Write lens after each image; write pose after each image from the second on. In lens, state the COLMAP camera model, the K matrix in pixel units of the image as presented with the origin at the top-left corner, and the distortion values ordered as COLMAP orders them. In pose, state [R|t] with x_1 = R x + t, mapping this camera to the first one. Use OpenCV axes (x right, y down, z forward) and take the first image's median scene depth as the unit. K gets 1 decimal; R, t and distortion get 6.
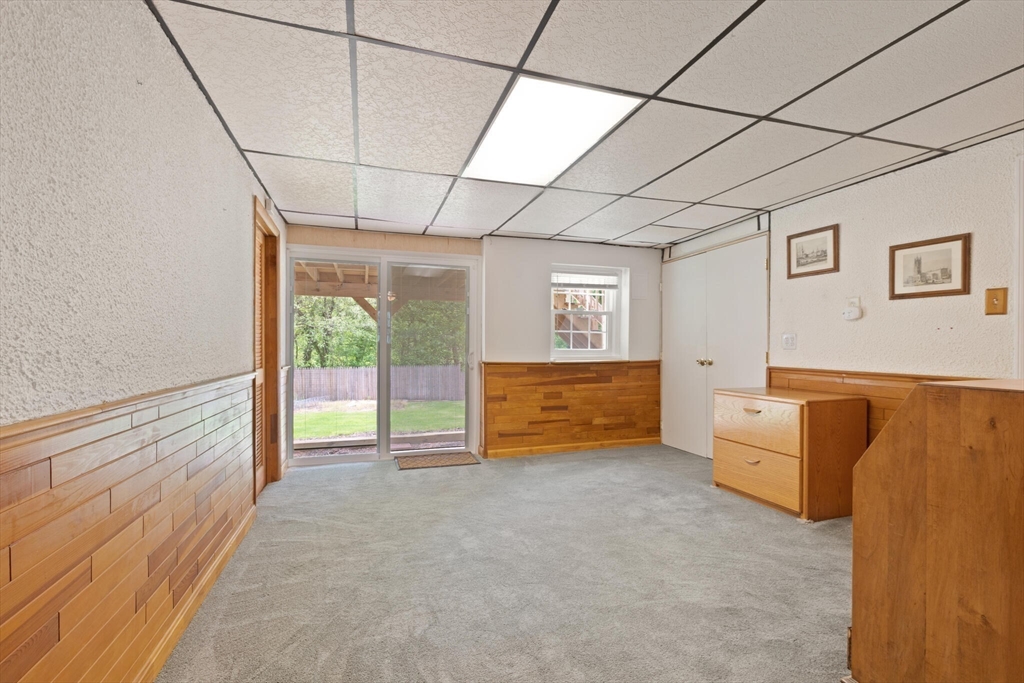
lens RADIAL K [[459.9, 0, 521.2], [0, 459.9, 341.1], [0, 0, 1]] dist [0.006388, -0.000343]
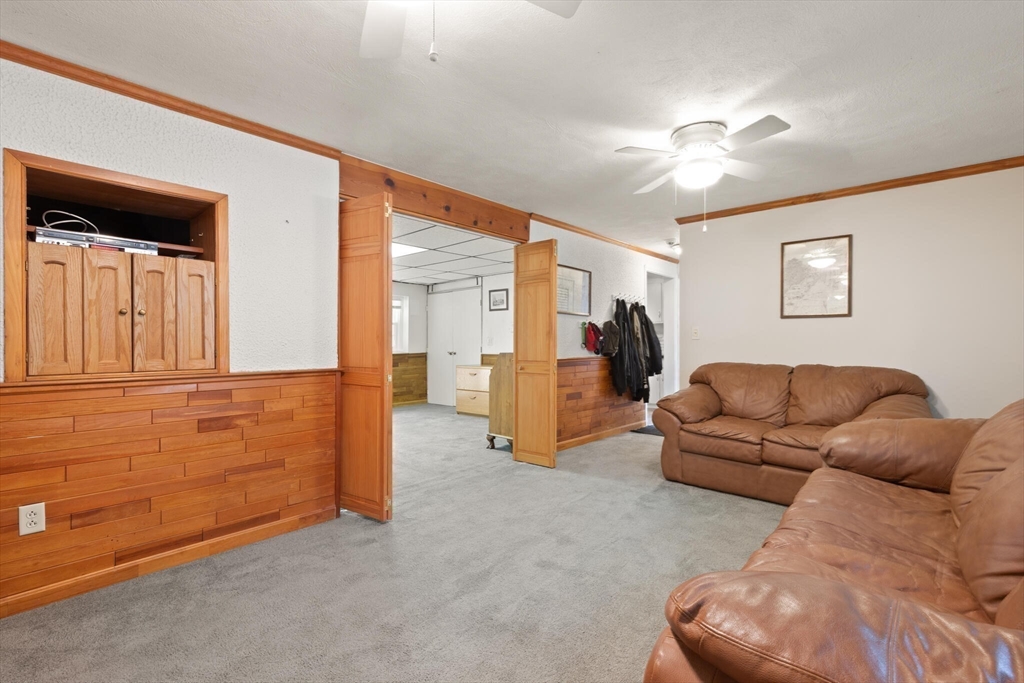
lens RADIAL K [[459.9, 0, 512.2], [0, 459.9, 342.1], [0, 0, 1]] dist [0.006388, -0.000343]
pose [[0.872473, -0.004082, 0.488645, -0.247189], [0.002462, 0.999989, 0.003958, -0.002607], [-0.488656, -0.002250, 0.872474, -0.615726]]
